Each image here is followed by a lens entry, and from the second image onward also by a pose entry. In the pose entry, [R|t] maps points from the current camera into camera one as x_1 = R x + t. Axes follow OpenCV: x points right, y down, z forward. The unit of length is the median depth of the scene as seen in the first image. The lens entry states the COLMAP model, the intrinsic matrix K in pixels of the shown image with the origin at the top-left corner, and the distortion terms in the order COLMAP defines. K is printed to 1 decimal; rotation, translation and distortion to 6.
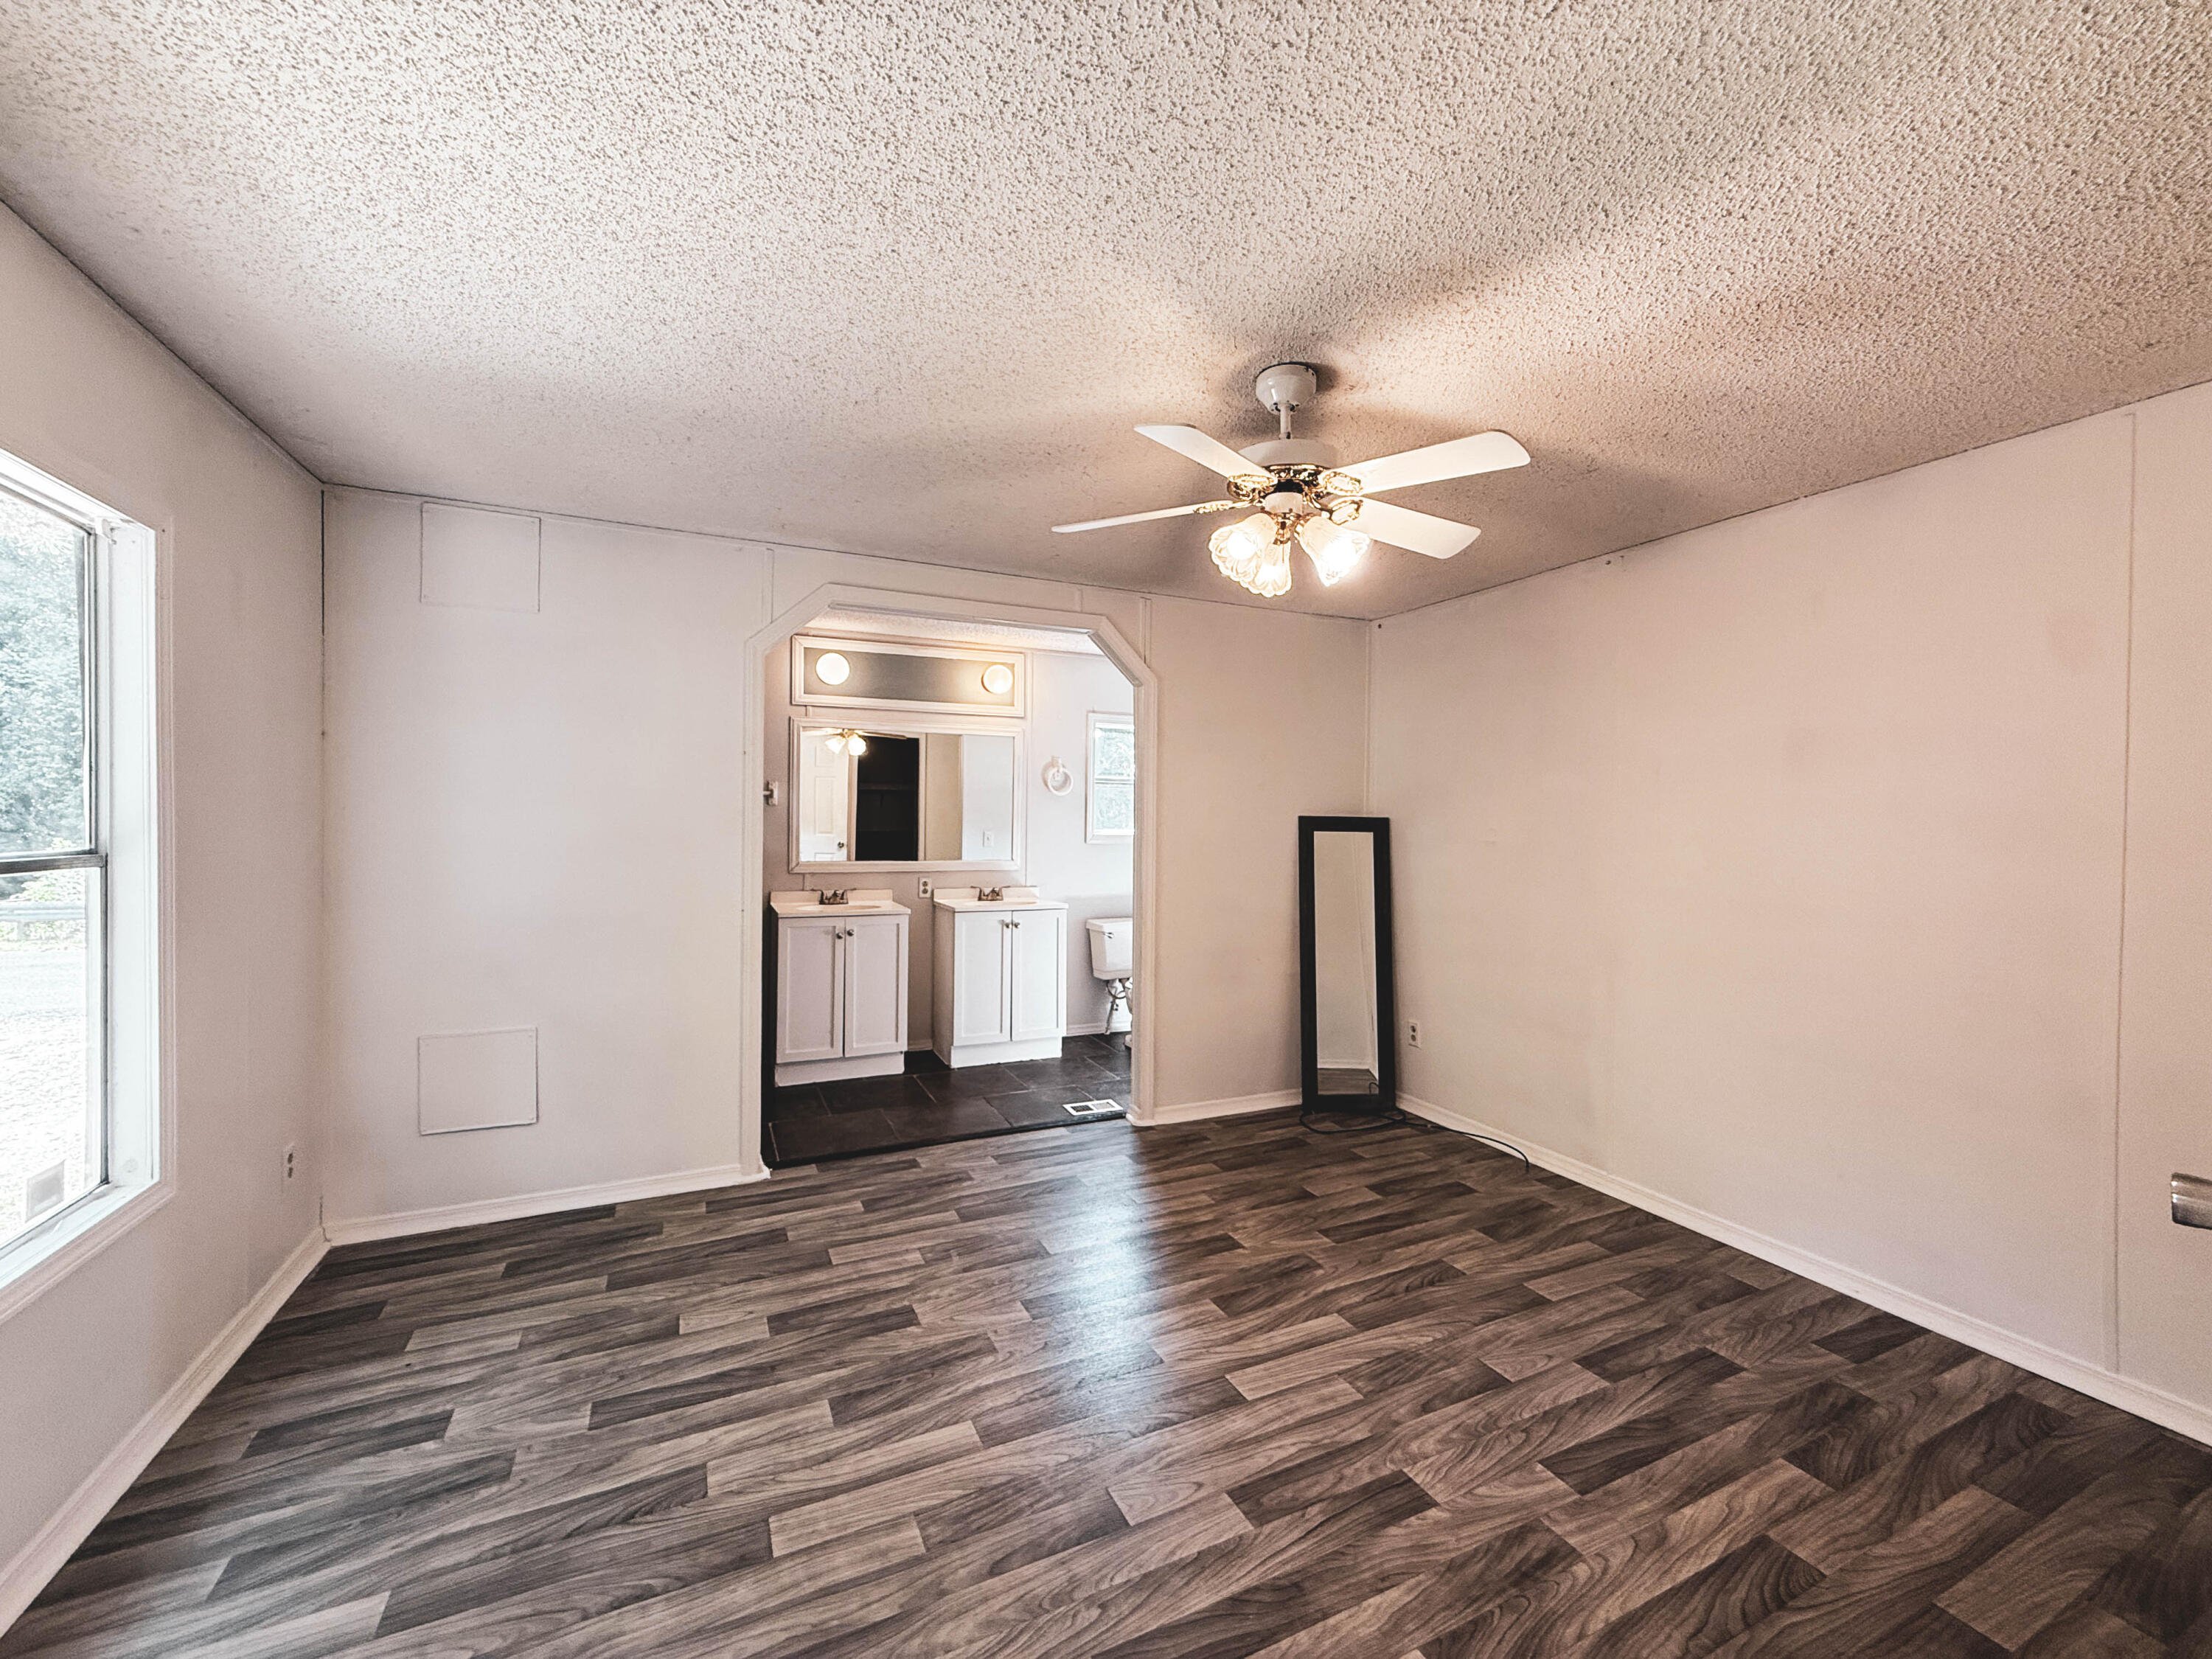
lens RADIAL K [[879.4, 0, 1101.7], [0, 879.4, 825.6], [0, 0, 1]] dist [-0.000438, 0.000297]
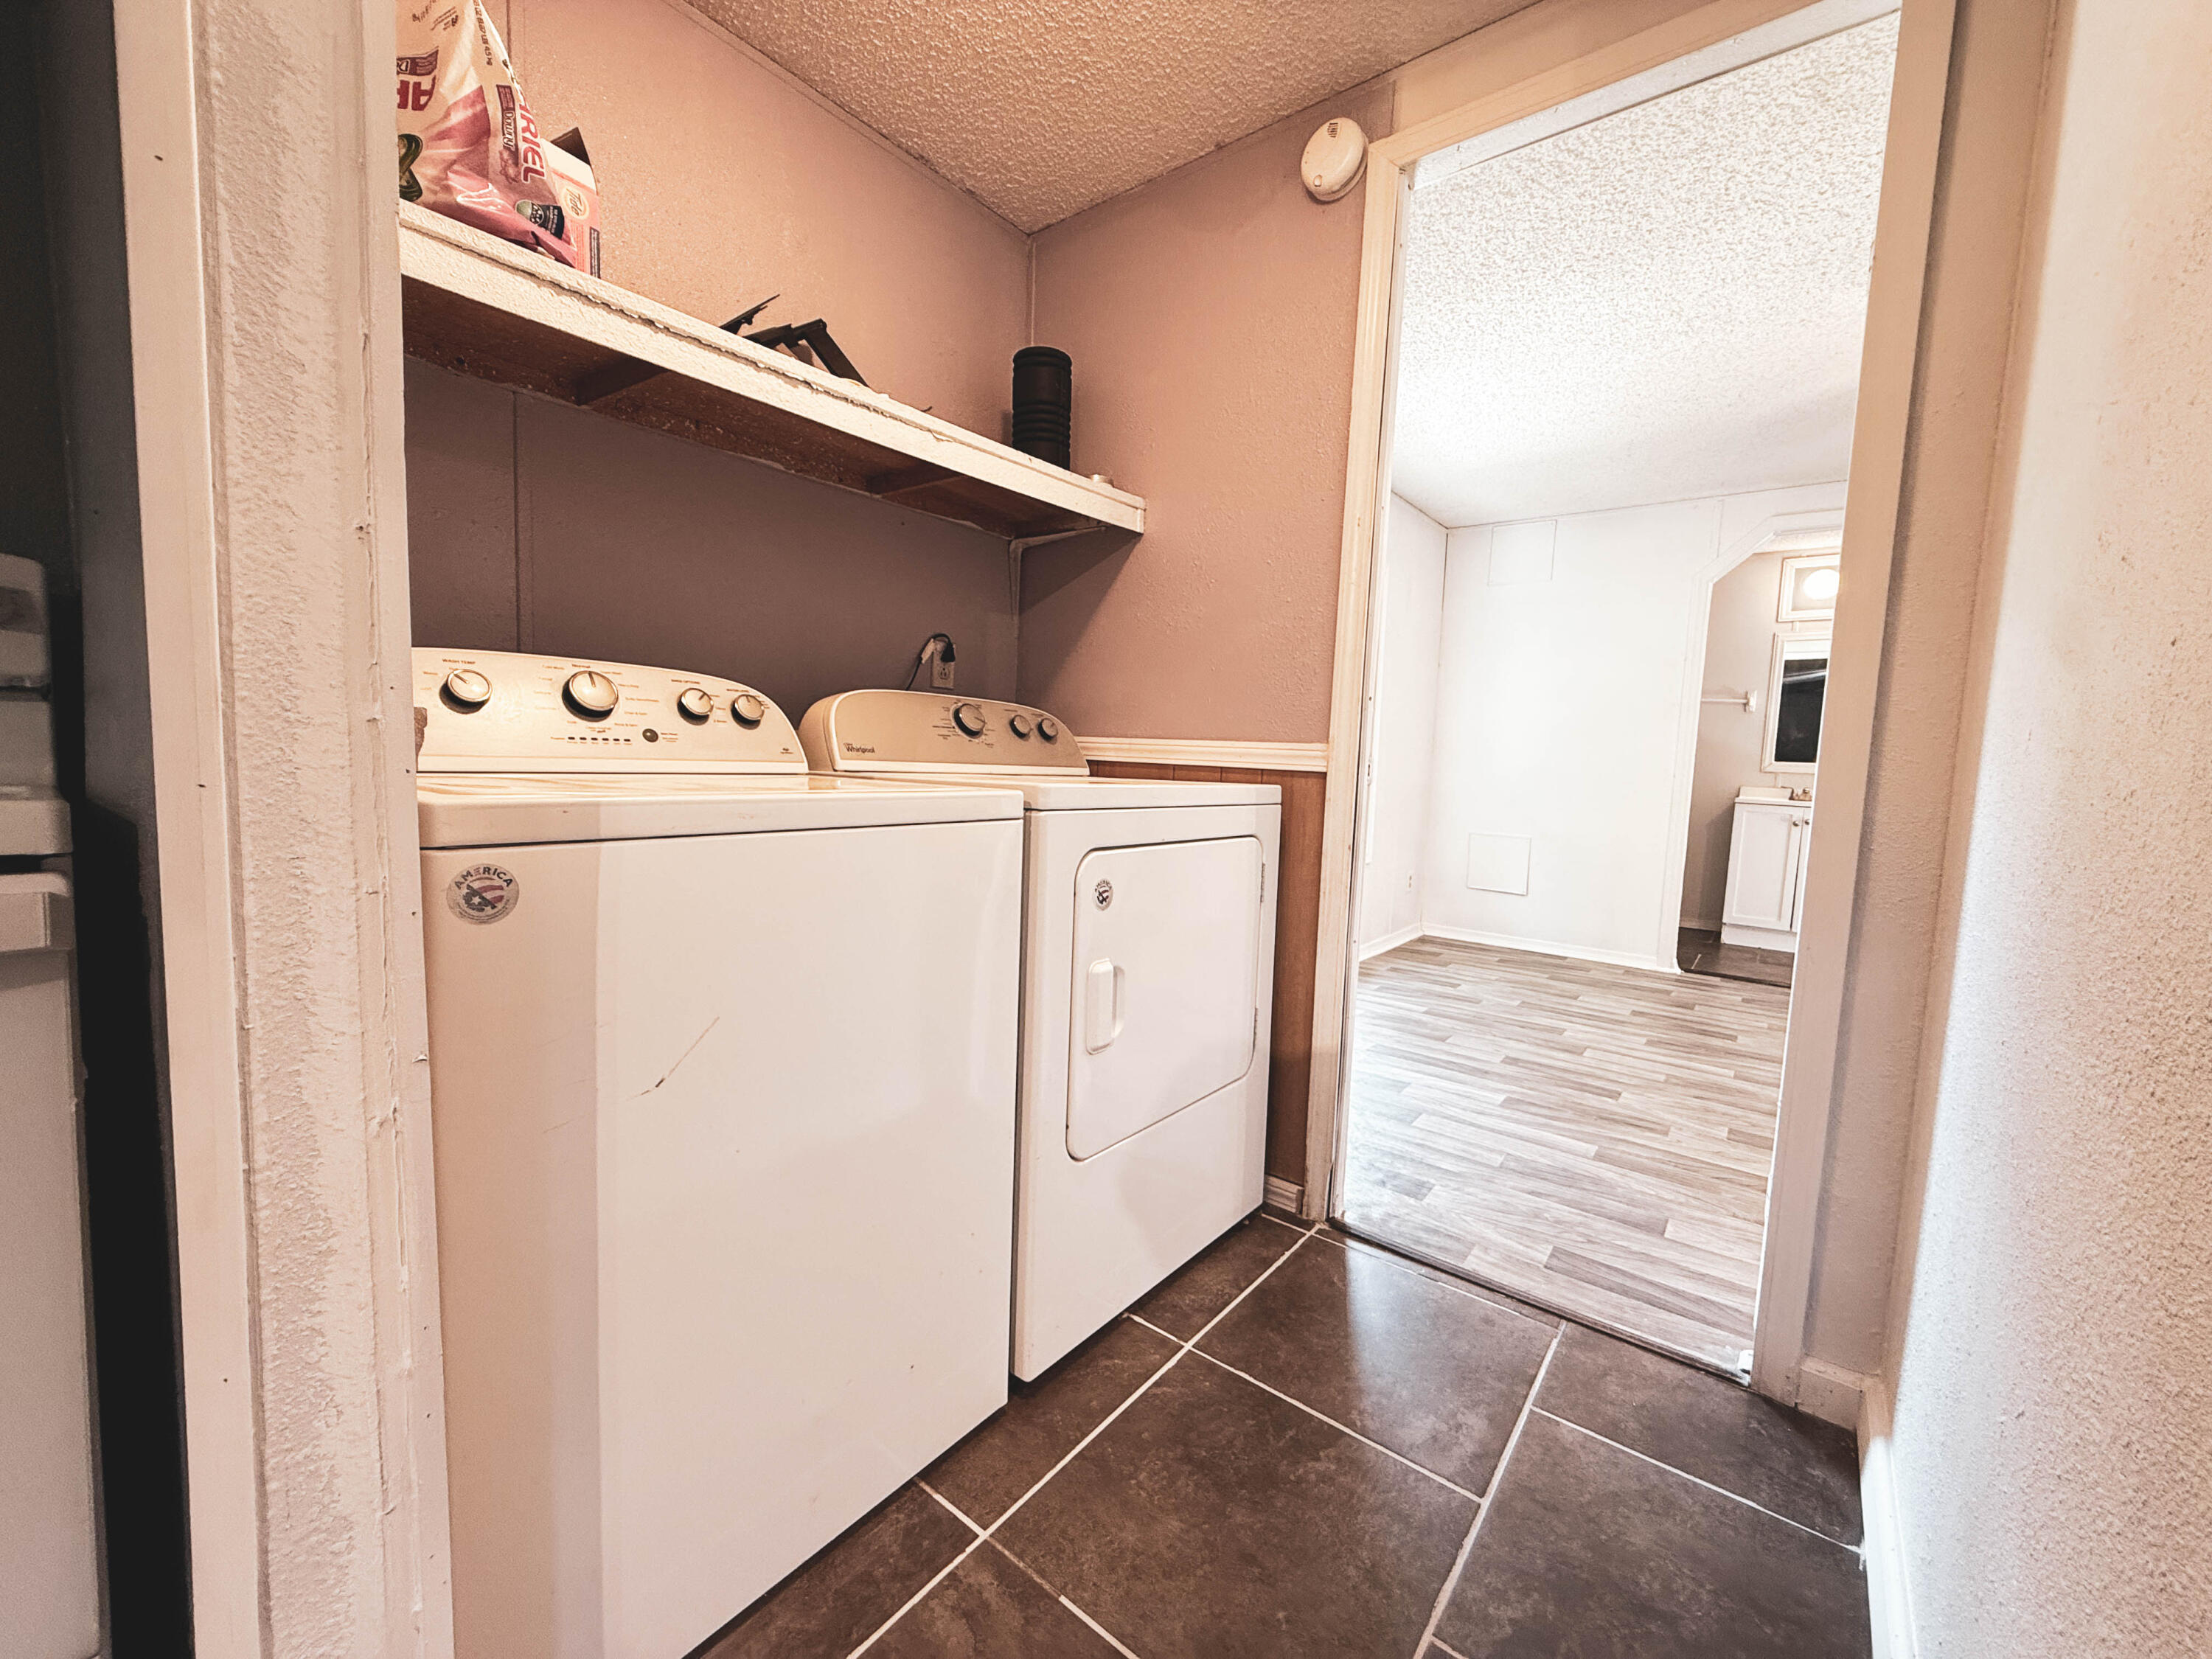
lens RADIAL K [[879.4, 0, 1101.7], [0, 879.4, 825.6], [0, 0, 1]] dist [-0.000438, 0.000297]
pose [[0.447568, 0.082744, -0.890414, 0.562007], [-0.039298, 0.996568, 0.072855, 0.146977], [0.893386, 0.002384, 0.449284, -0.555124]]
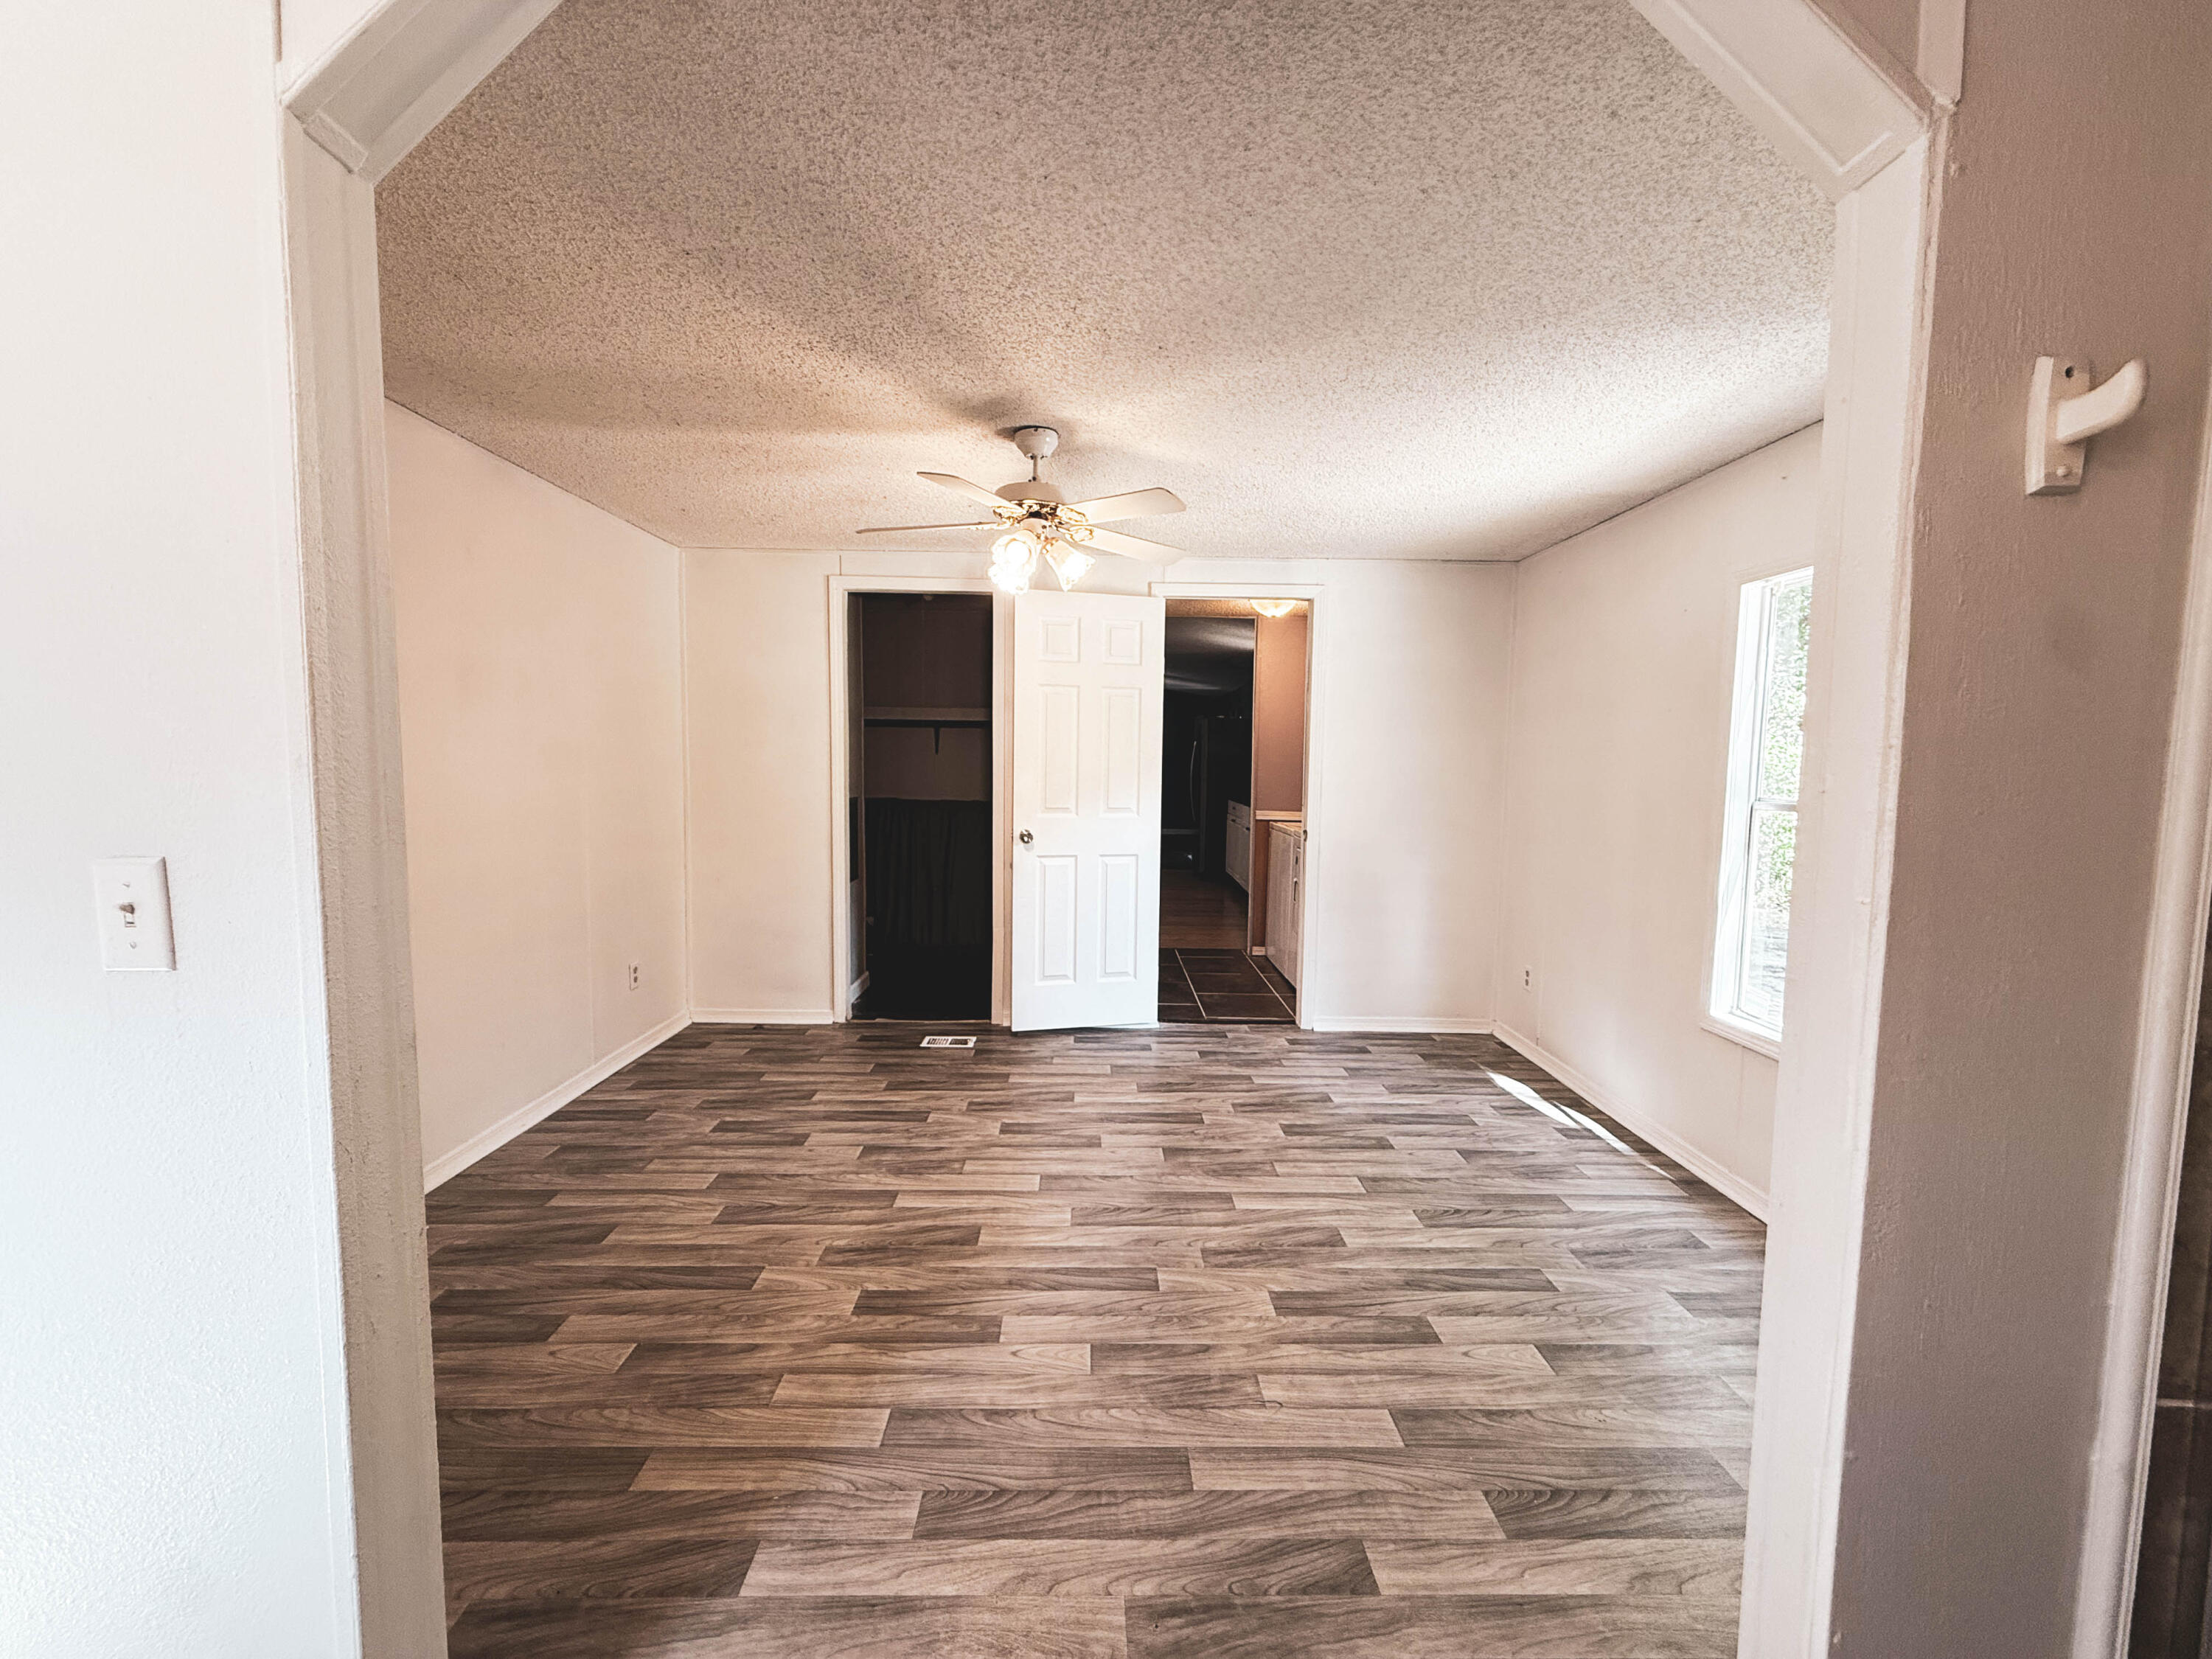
lens RADIAL K [[879.4, 0, 1101.7], [0, 879.4, 825.6], [0, 0, 1]] dist [-0.000438, 0.000297]
pose [[-0.911232, -0.056593, 0.407986, -0.392245], [-0.024714, 0.996244, 0.082995, -0.016862], [-0.411151, 0.065544, -0.909208, 1.861843]]
